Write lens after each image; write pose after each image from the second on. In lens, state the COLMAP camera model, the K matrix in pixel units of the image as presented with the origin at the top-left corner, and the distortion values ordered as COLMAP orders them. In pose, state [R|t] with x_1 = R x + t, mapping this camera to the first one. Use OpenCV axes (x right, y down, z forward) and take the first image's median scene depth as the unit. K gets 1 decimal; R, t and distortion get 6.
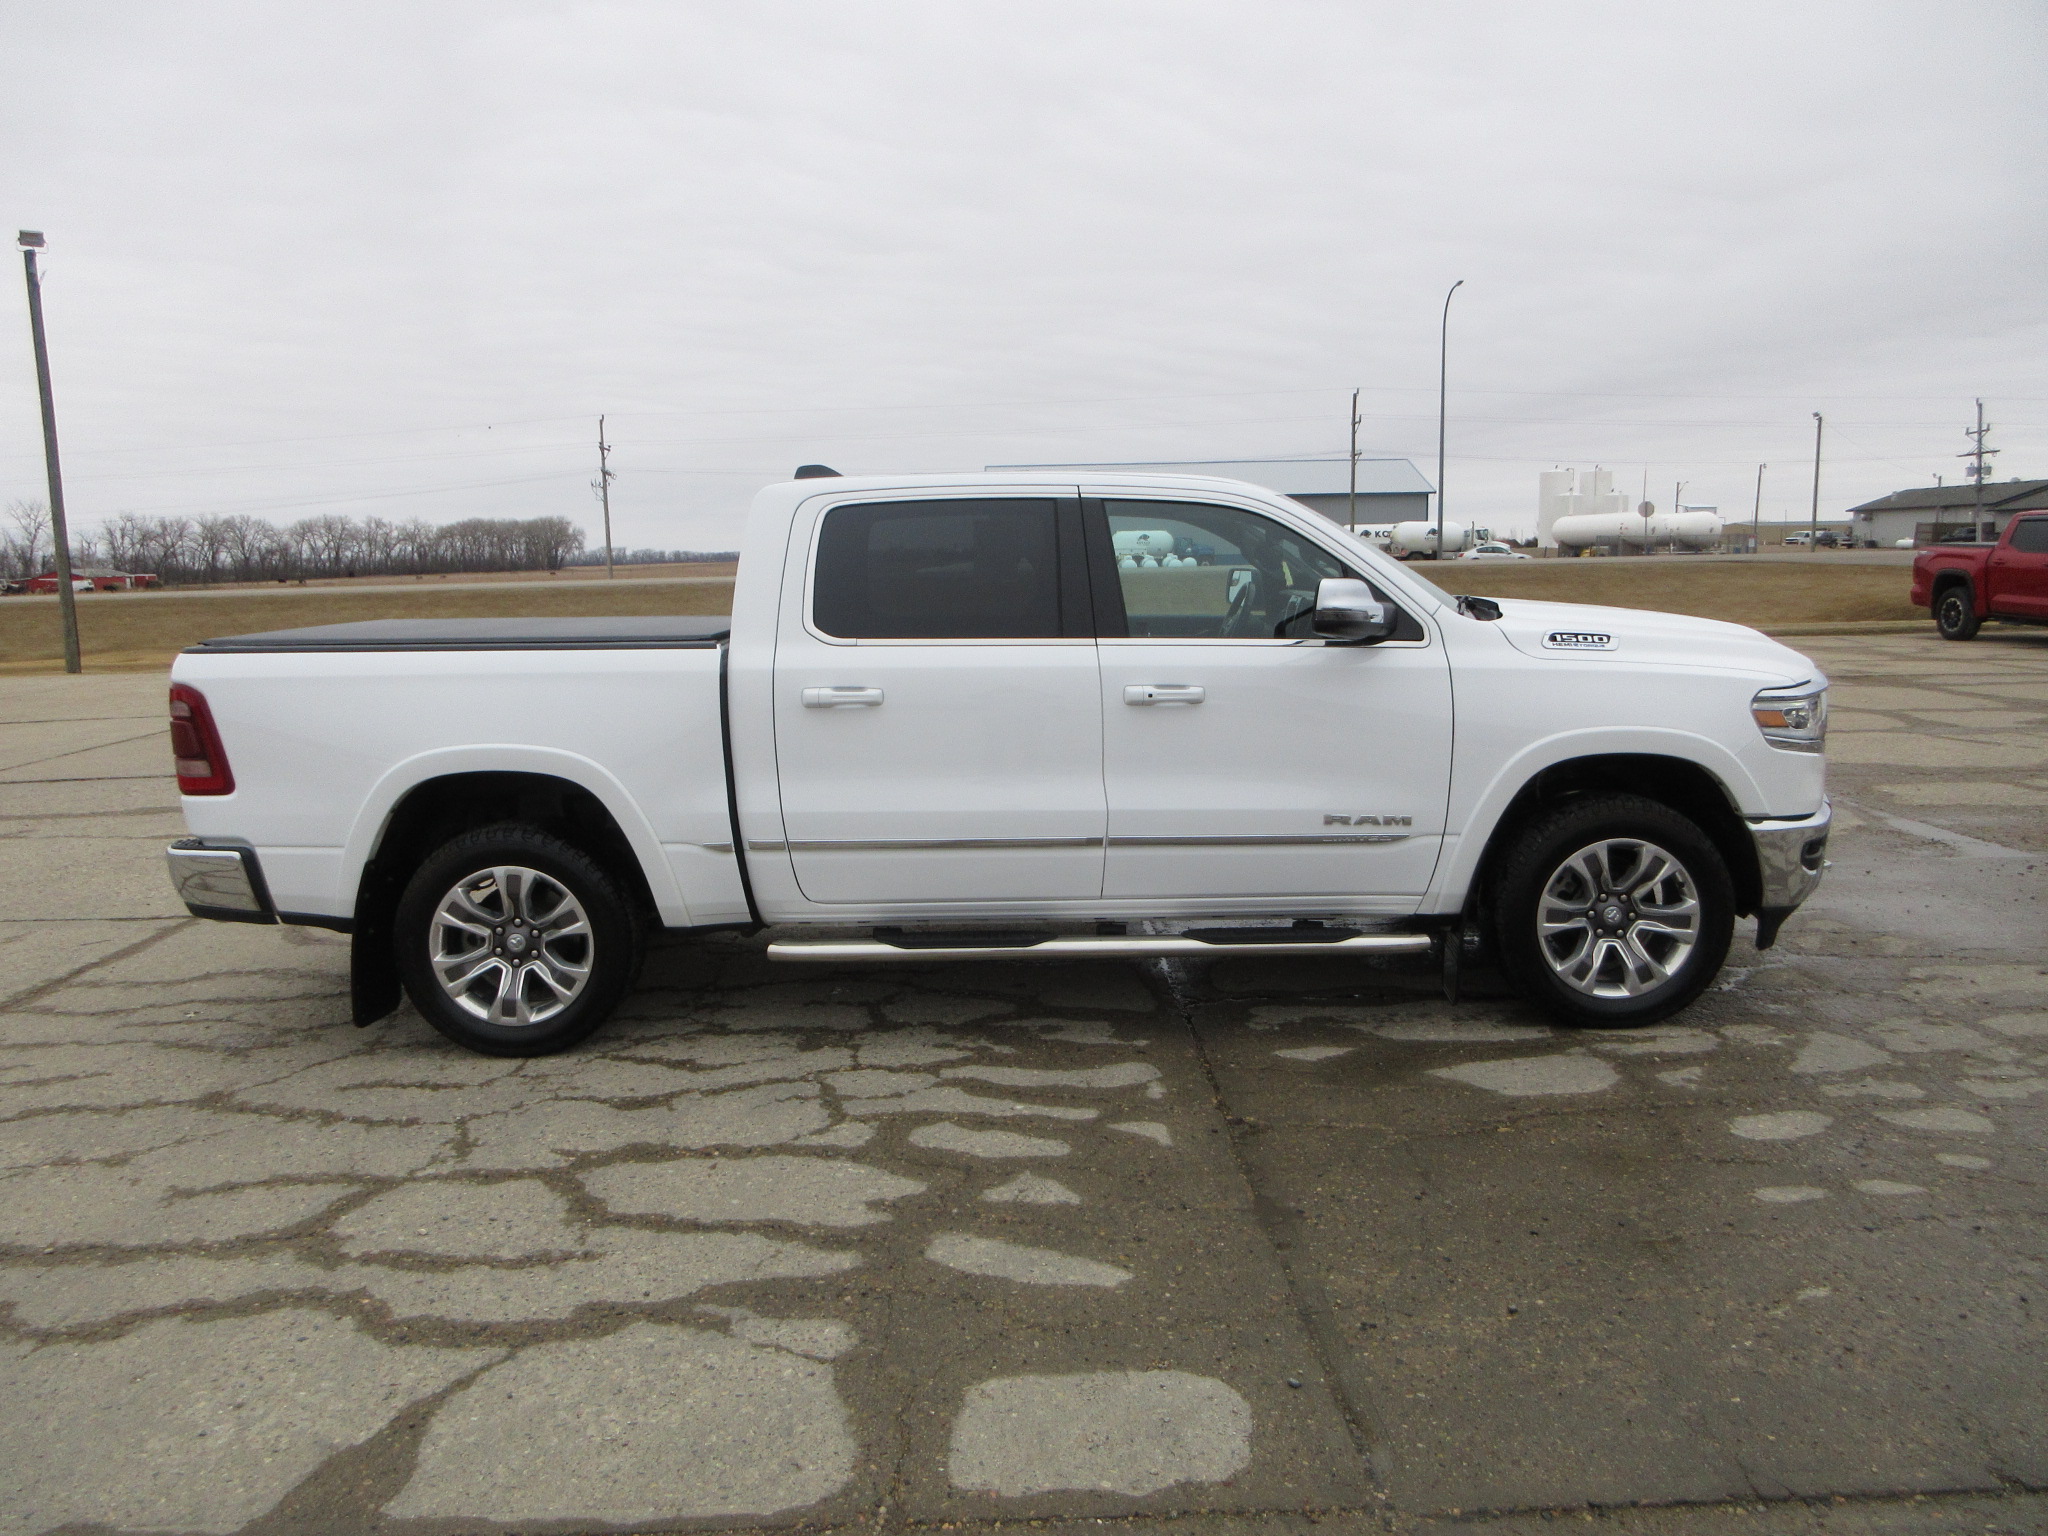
lens RADIAL K [[1529.7, 0, 1020.4], [0, 1529.7, 770.6], [0, 0, 1]] dist [-0.012807, -0.002833]
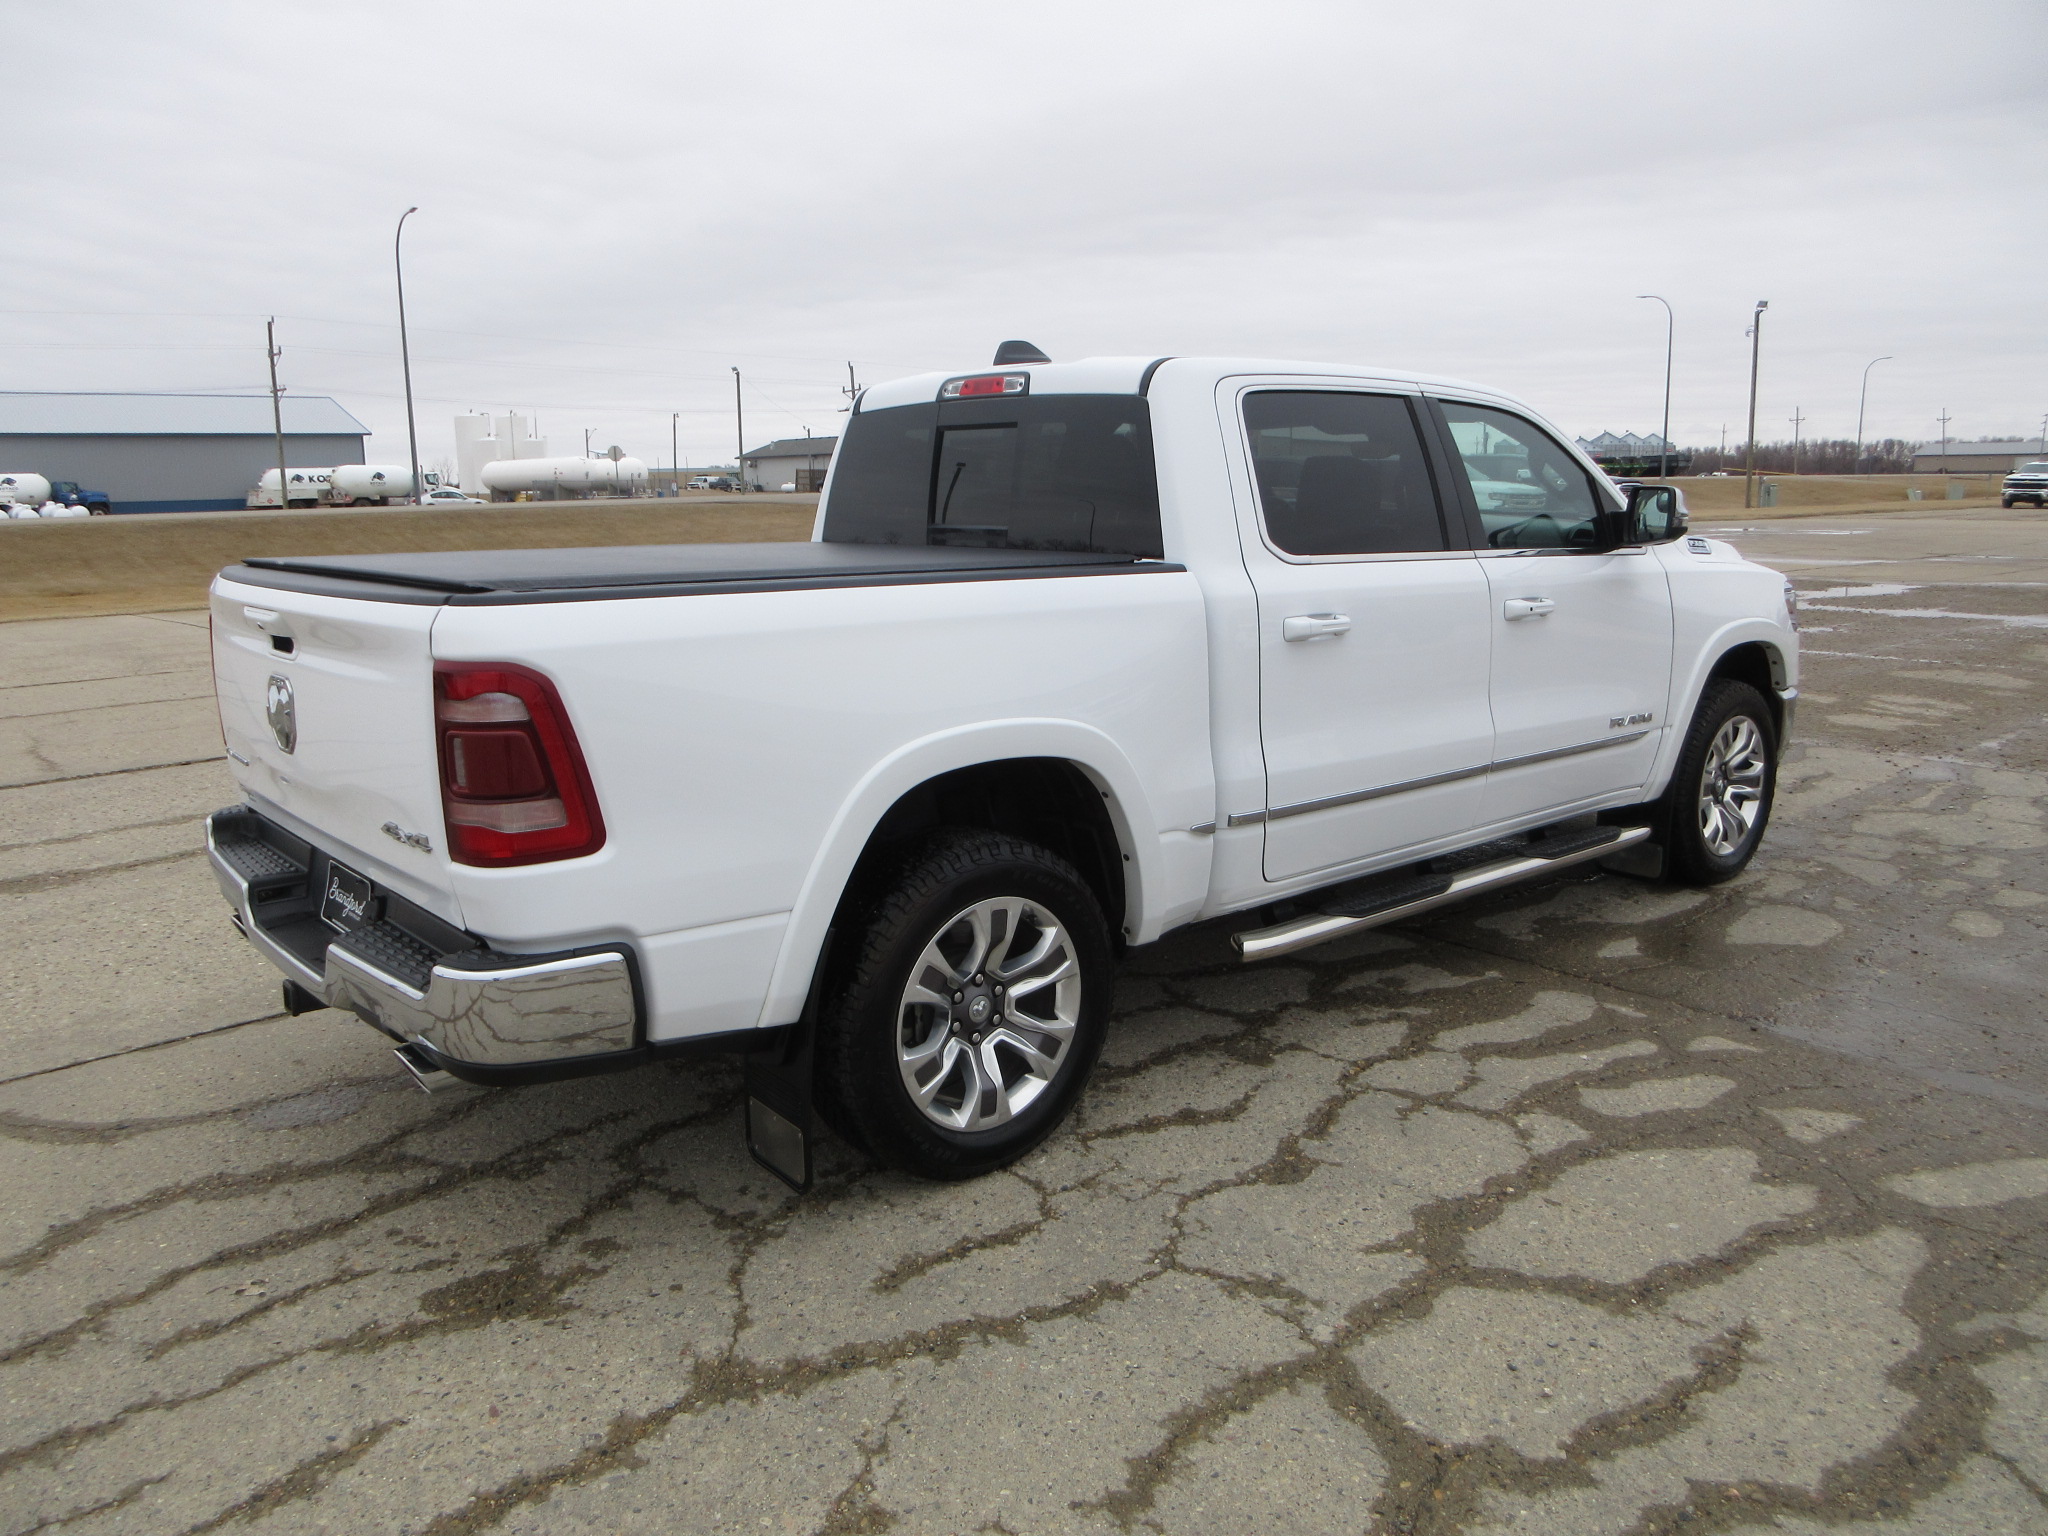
lens RADIAL K [[1544.1, 0, 1029.0], [0, 1544.1, 722.7], [0, 0, 1]] dist [0.009345, -0.006256]
pose [[0.772975, -0.097587, 0.626886, -0.760821], [0.096354, 0.994695, 0.036037, -0.041565], [-0.627077, 0.032547, 0.778277, 0.445294]]
